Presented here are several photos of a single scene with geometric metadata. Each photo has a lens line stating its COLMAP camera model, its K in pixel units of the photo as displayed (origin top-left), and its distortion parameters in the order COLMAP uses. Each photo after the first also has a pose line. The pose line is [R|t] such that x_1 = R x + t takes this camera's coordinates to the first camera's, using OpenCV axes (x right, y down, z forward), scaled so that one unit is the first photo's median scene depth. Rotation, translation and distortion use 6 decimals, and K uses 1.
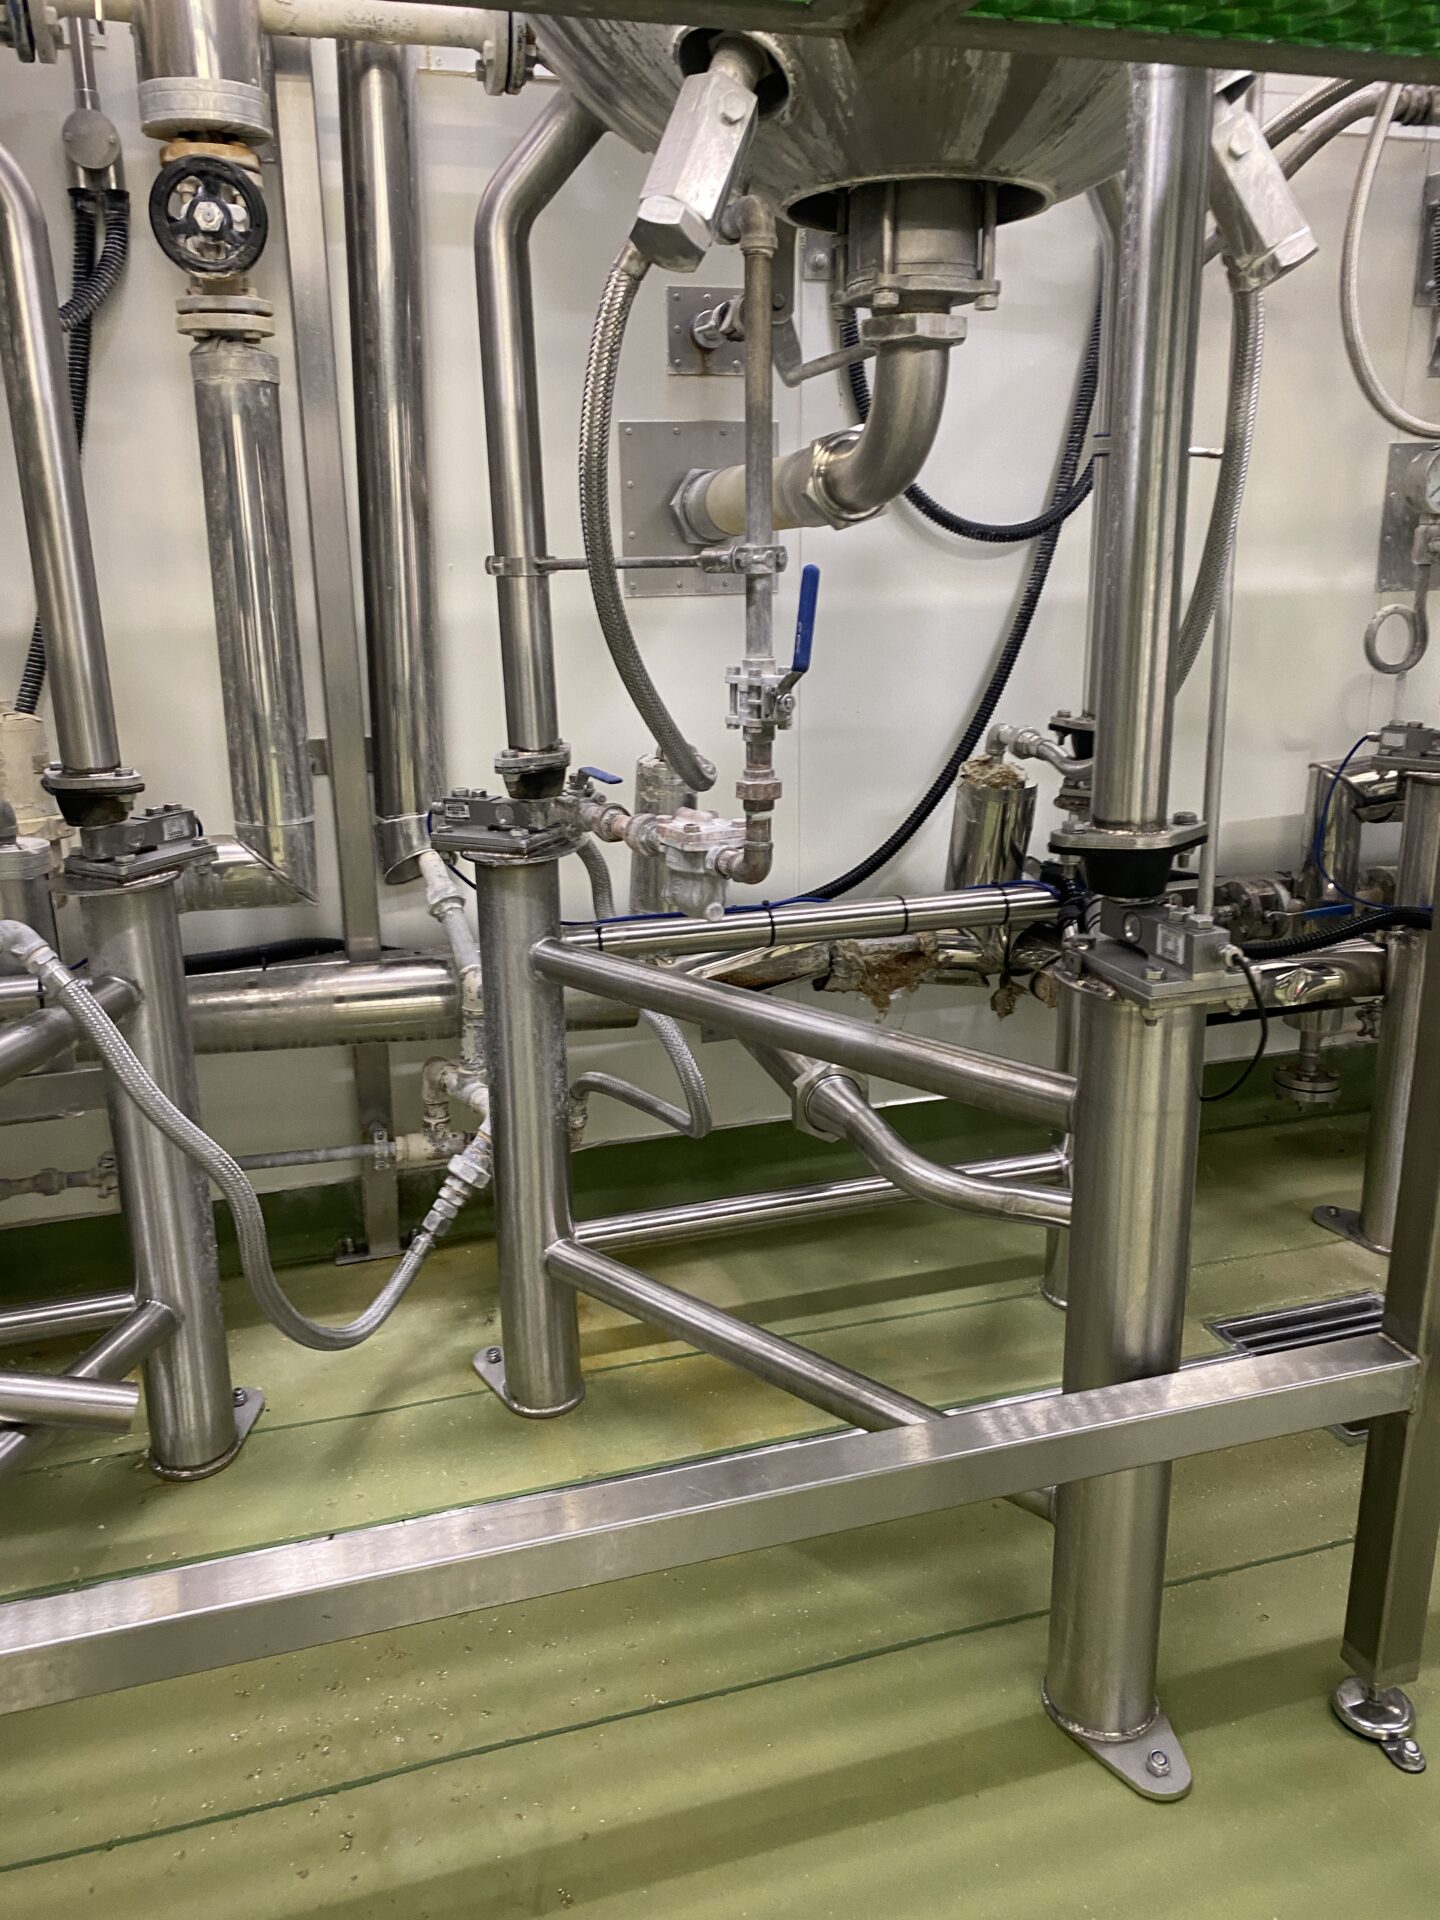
lens RADIAL K [[1445.5, 0, 720.0], [0, 1445.5, 960.0], [0, 0, 1]] dist [0.006877, -0.007077]
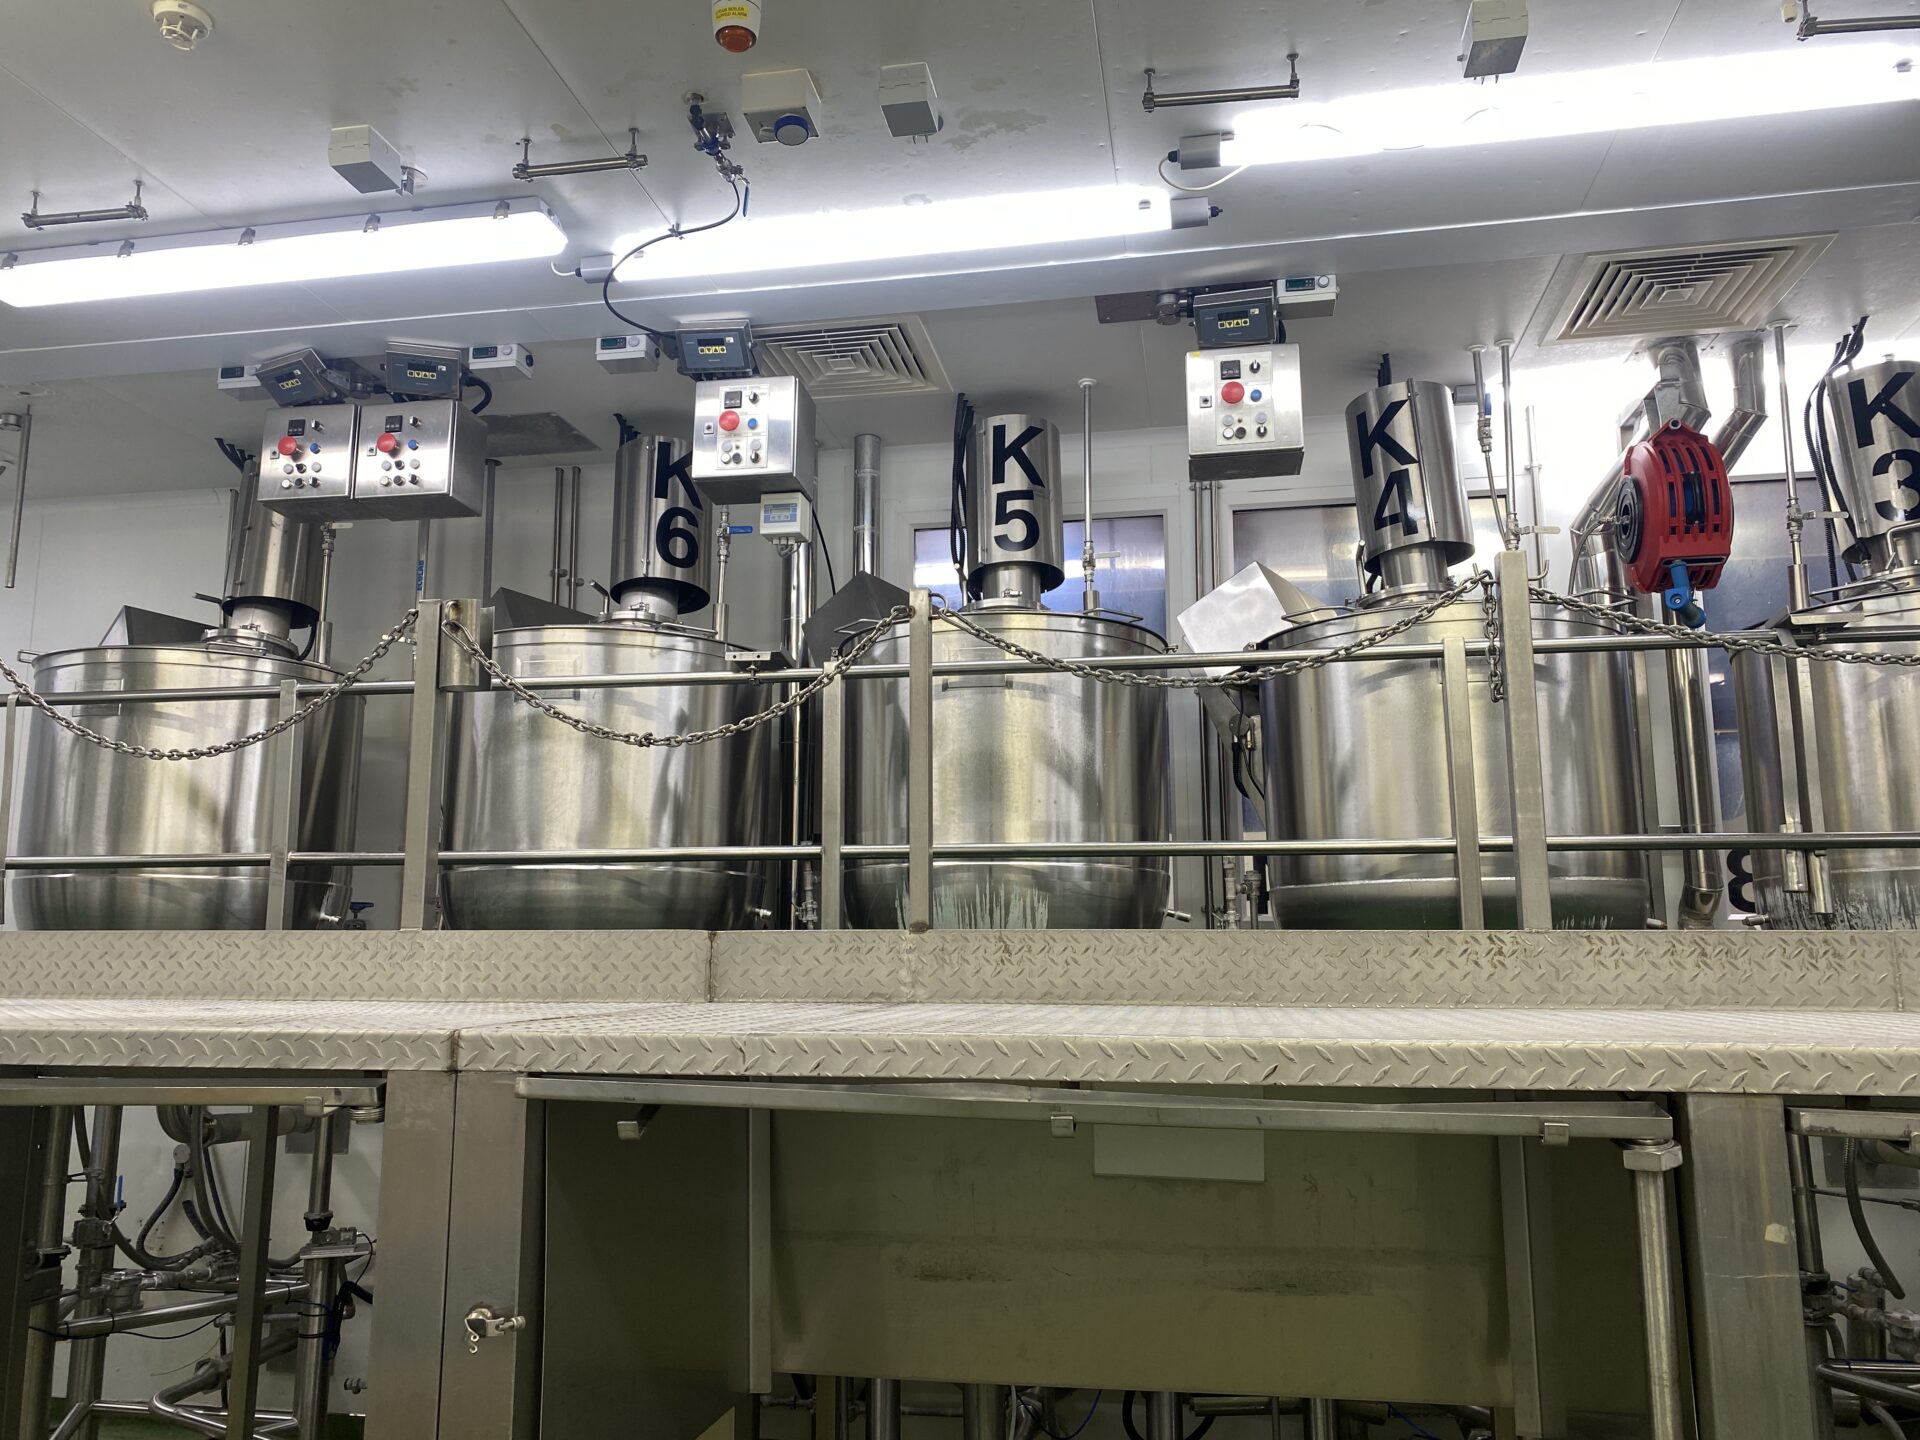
lens RADIAL K [[1445.5, 0, 942.1], [0, 1445.5, 715.2], [0, 0, 1]] dist [0.006877, -0.007077]
pose [[0.880246, -0.061385, -0.470530, -0.206764], [-0.150572, 0.904218, -0.399647, 0.179447], [0.449994, 0.422636, 0.786692, -1.768722]]
